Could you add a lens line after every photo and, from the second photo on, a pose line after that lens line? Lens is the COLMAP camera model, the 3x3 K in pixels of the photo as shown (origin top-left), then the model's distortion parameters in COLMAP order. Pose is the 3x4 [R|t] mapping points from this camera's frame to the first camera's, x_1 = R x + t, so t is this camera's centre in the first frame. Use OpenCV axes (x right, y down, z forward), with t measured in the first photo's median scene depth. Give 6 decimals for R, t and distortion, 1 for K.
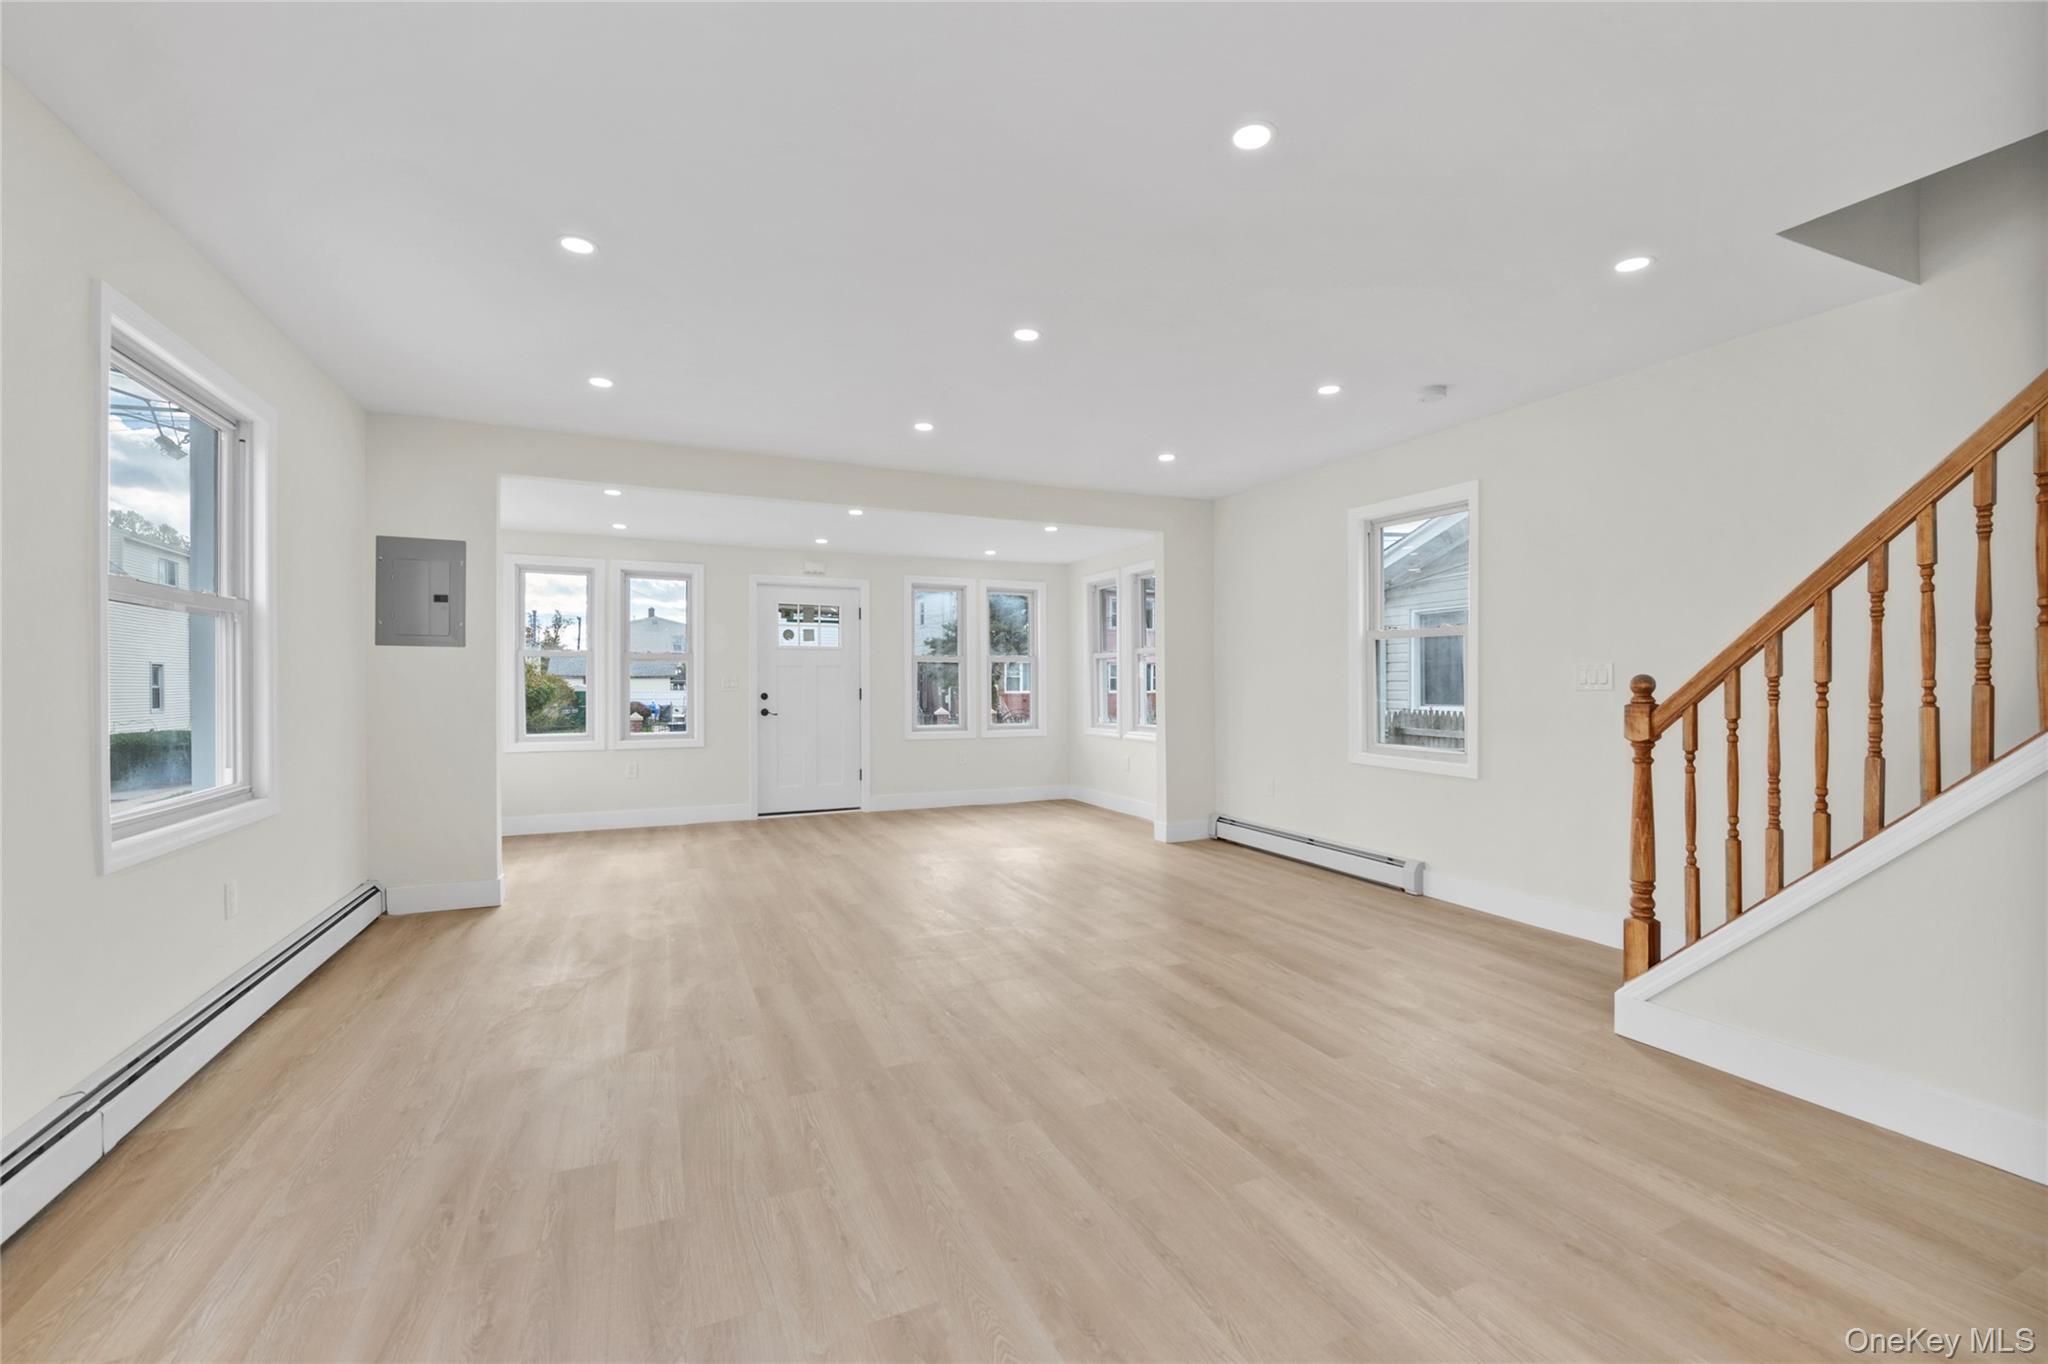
lens RADIAL K [[972.2, 0, 1024.0], [0, 972.2, 682.0], [0, 0, 1]] dist [0.000677, -0.000098]
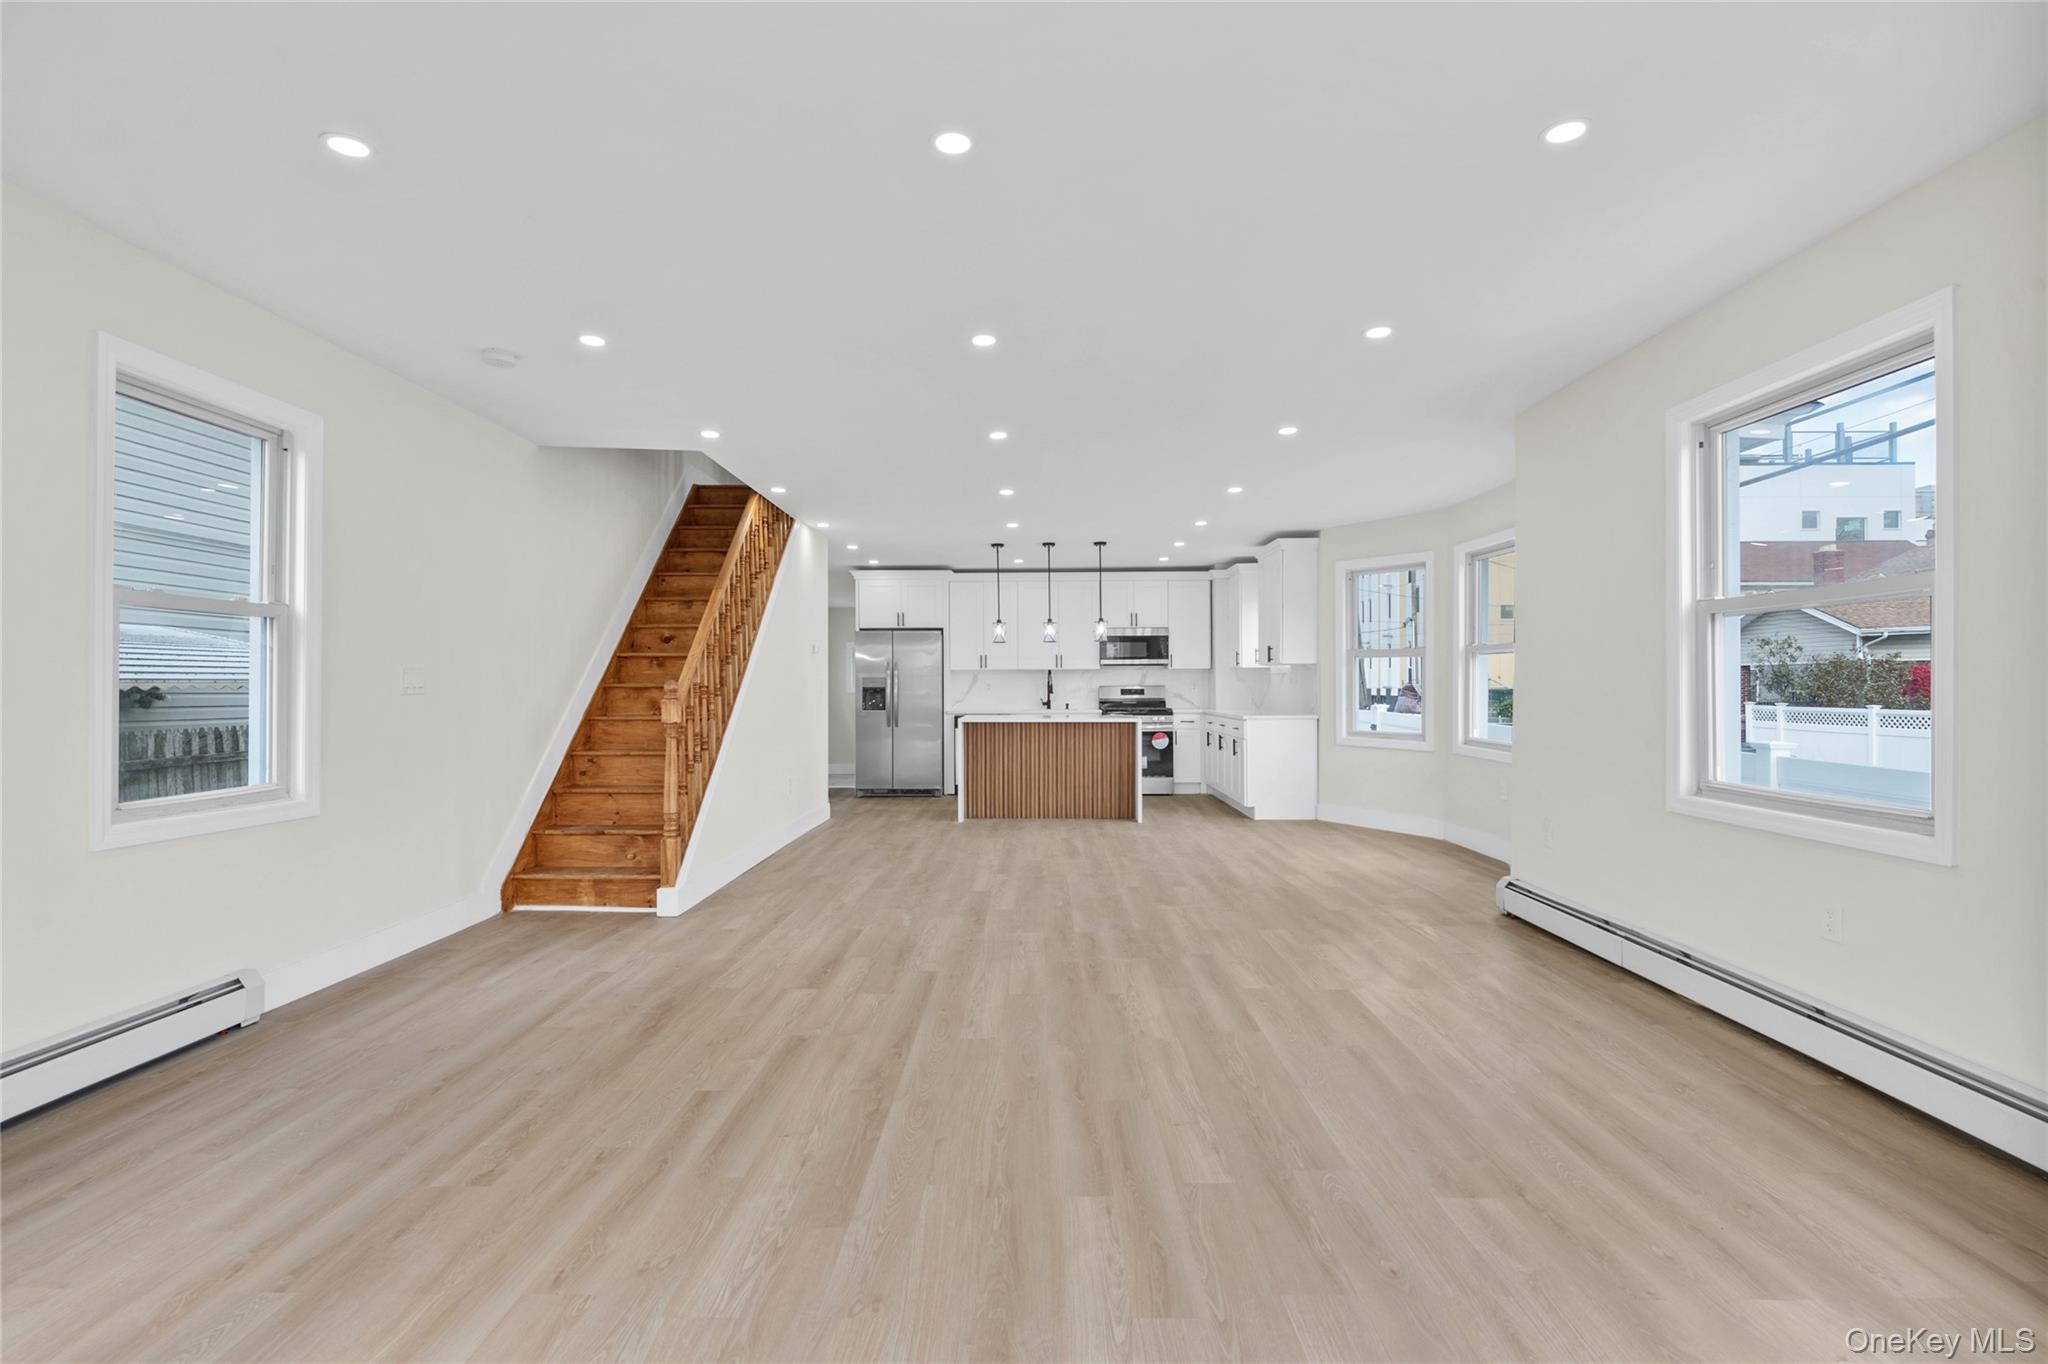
lens RADIAL K [[972.2, 0, 1024.0], [0, 972.2, 682.0], [0, 0, 1]] dist [0.000677, -0.000098]
pose [[-0.921376, 0.008257, 0.388584, -0.391076], [0.005802, 0.999955, -0.007491, 0.003751], [-0.388629, -0.004647, -0.921383, 1.742926]]
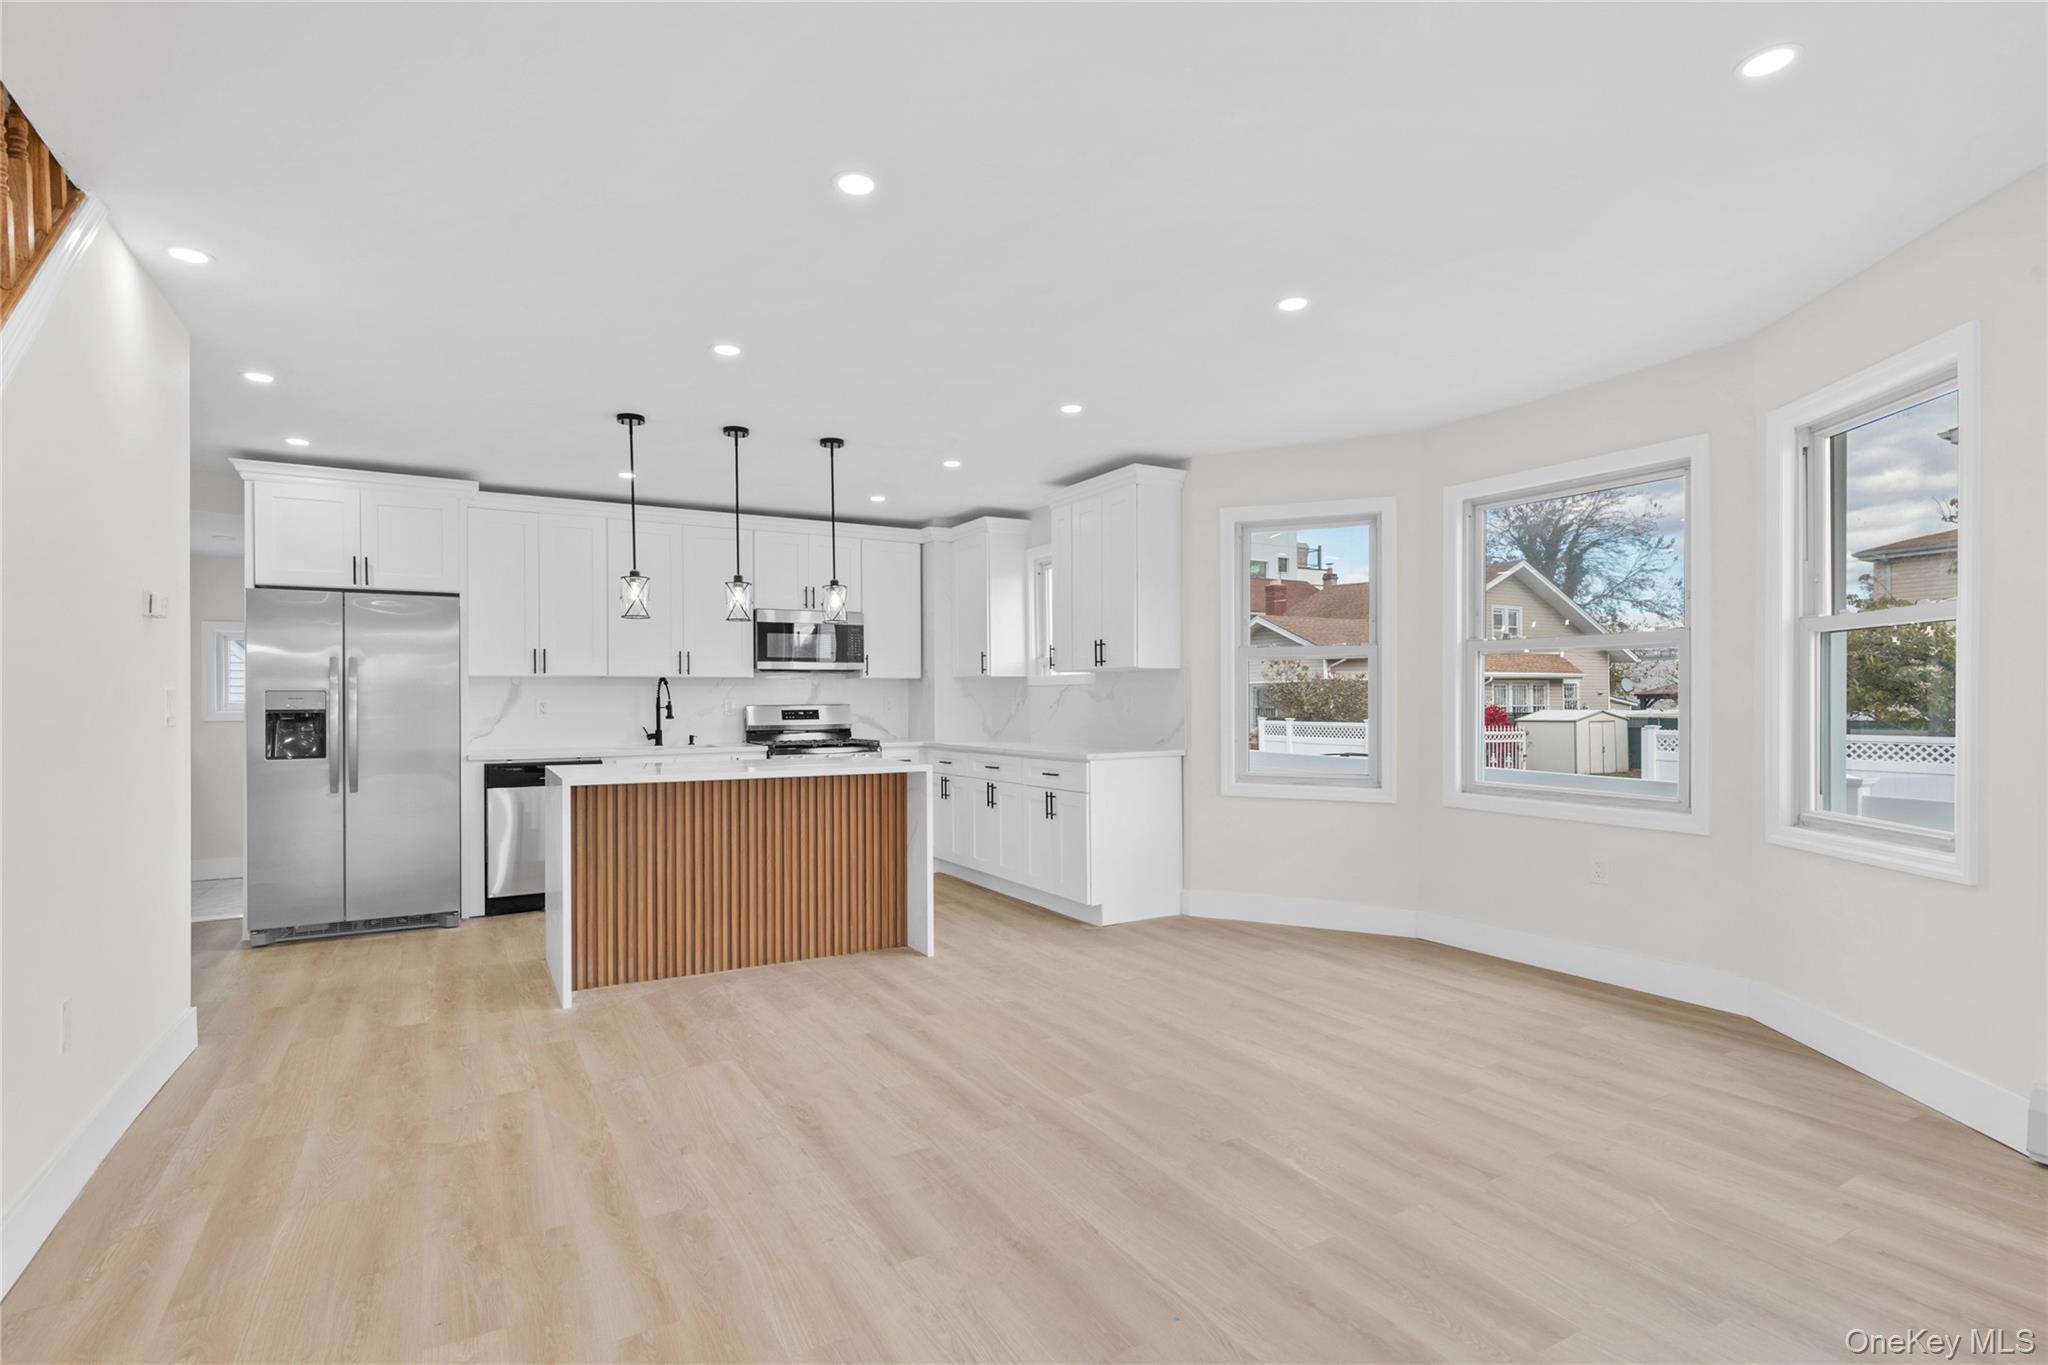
lens RADIAL K [[996.0, 0, 1022.2], [0, 996.0, 697.9], [0, 0, 1]] dist [0.000836, 0.000129]
pose [[-0.989943, 0.009959, -0.141117, -0.093419], [0.010831, 0.999927, -0.005409, 0.000906], [0.141053, -0.006883, -0.989978, 1.346655]]
